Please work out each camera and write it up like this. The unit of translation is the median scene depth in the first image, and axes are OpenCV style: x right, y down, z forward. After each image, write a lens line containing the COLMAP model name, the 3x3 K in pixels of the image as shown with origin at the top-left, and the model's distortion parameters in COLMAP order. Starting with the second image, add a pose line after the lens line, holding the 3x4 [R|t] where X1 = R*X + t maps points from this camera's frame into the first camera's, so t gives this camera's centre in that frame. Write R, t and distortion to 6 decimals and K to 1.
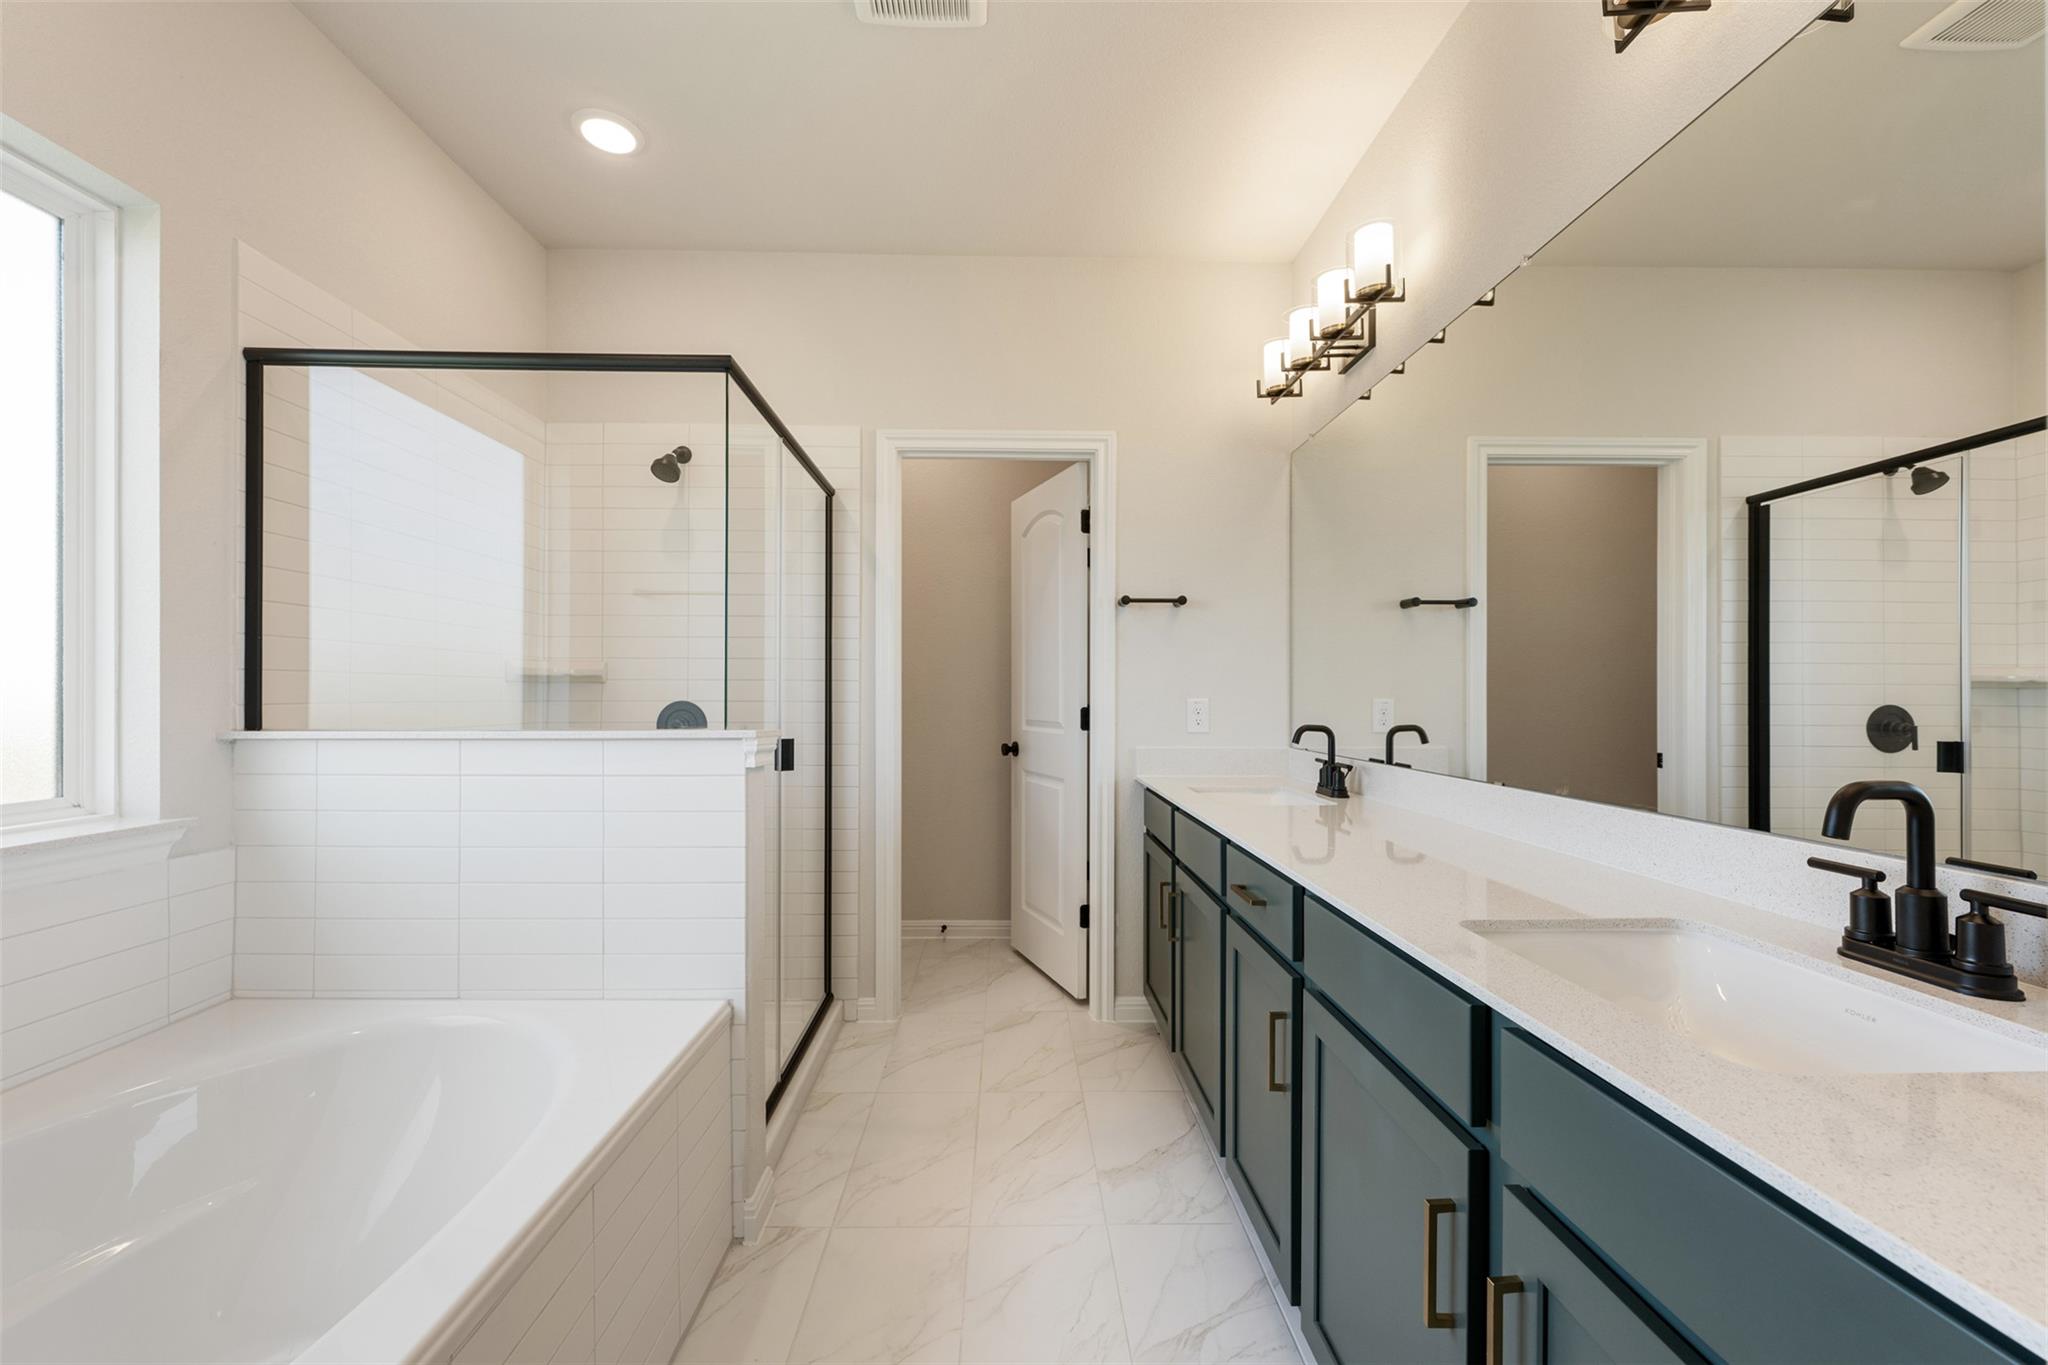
lens RADIAL K [[808.9, 0, 1020.9], [0, 808.9, 684.8], [0, 0, 1]] dist [-0.001287, -0.000585]
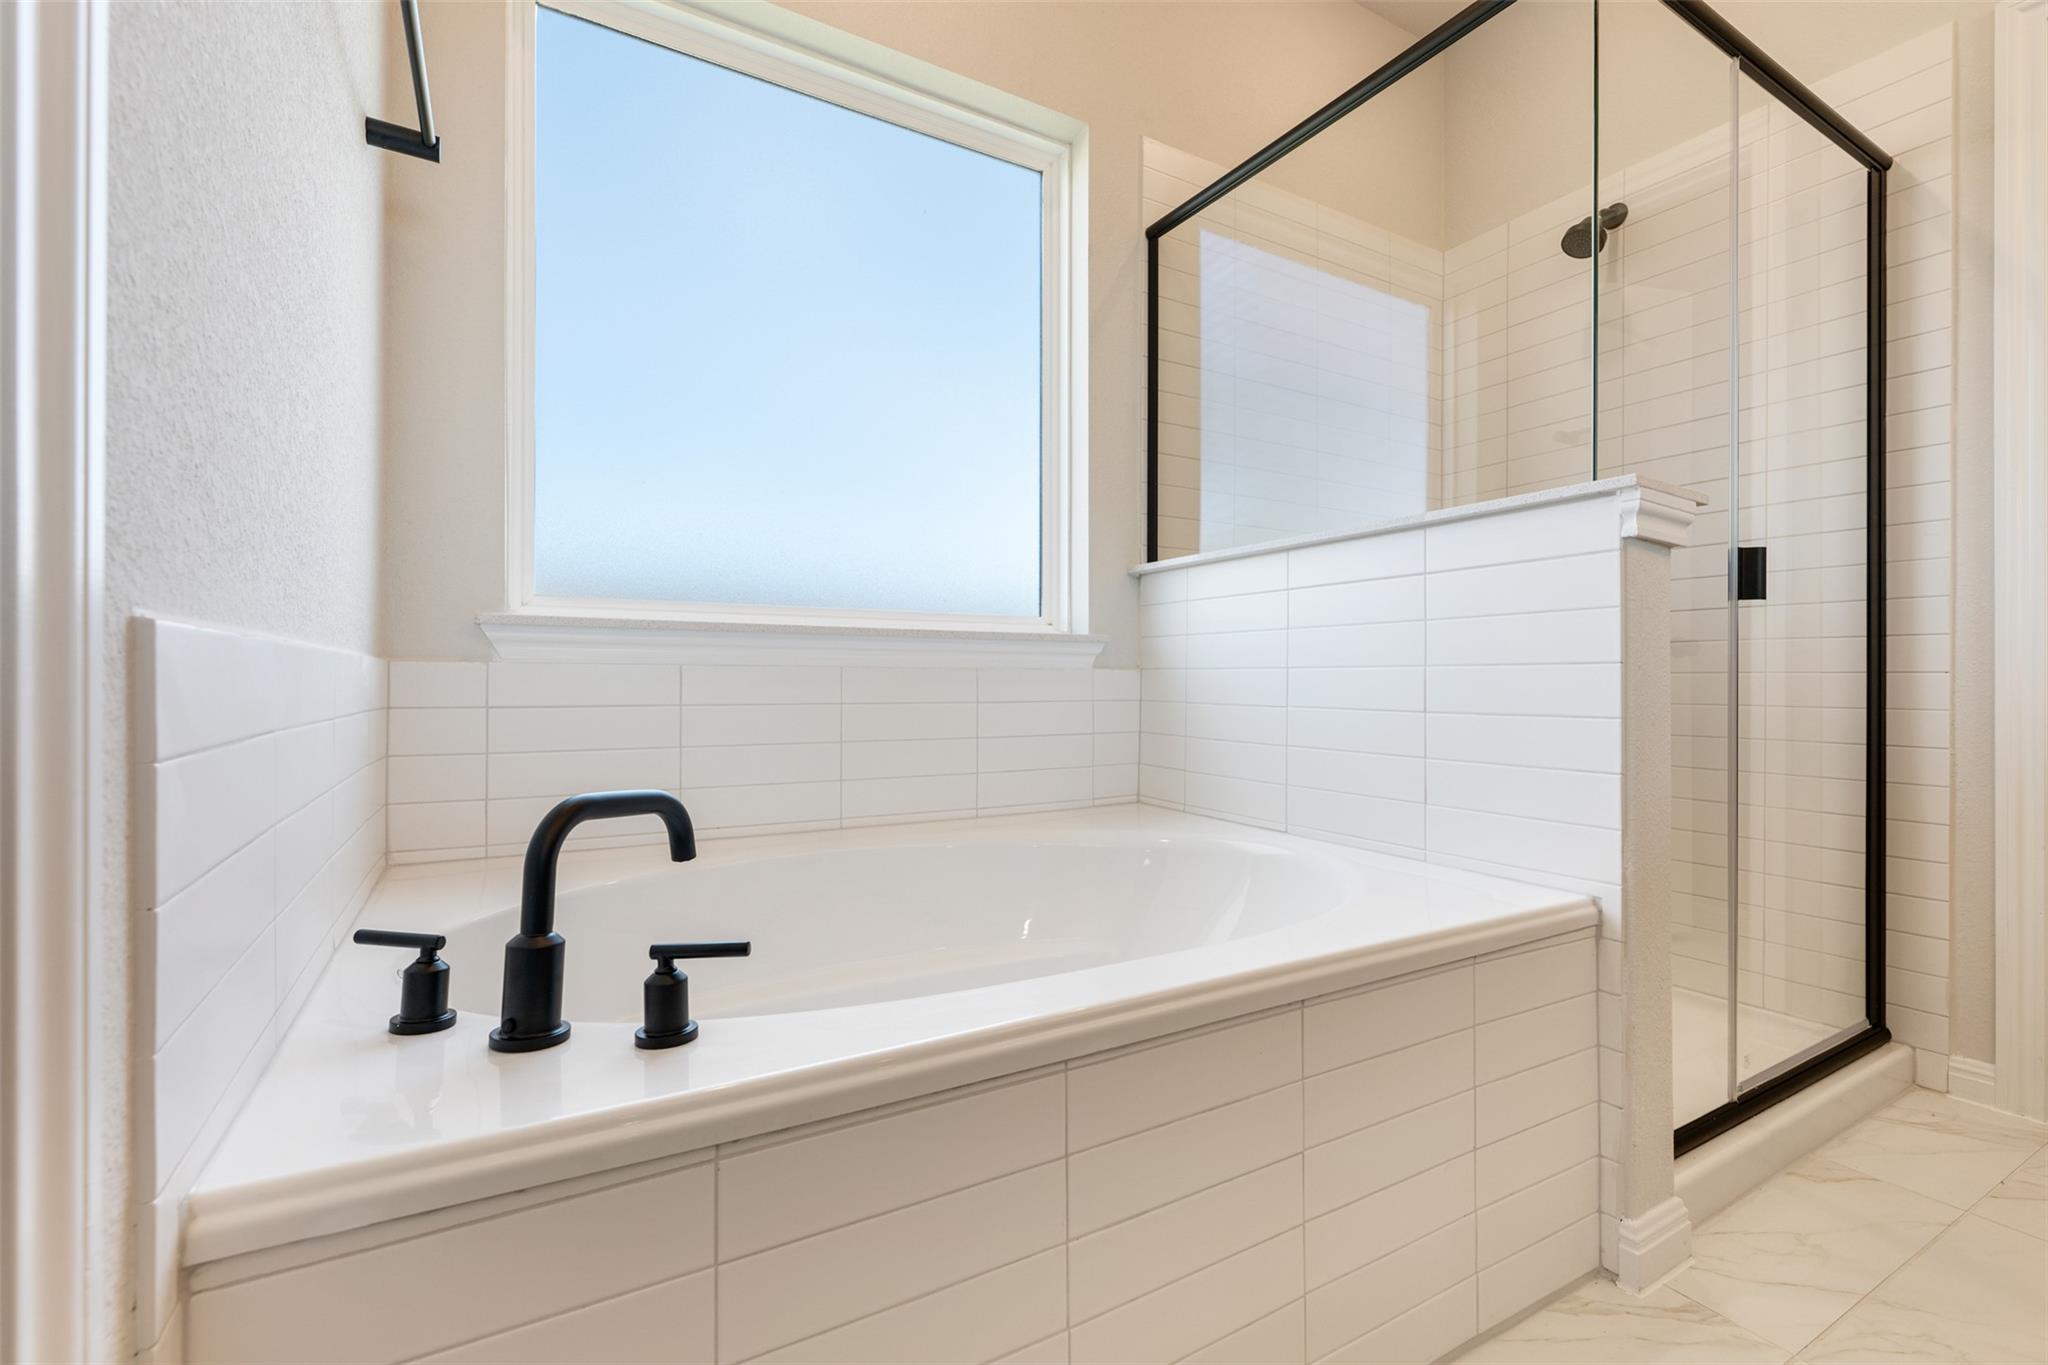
lens RADIAL K [[896.2, 0, 1029.0], [0, 896.2, 678.2], [0, 0, 1]] dist [0.000825, 0.000644]
pose [[0.485237, -0.003064, -0.874377, 0.048985], [0.003217, 0.999993, -0.001719, 0.211359], [0.874377, -0.001979, 0.485244, 0.249826]]
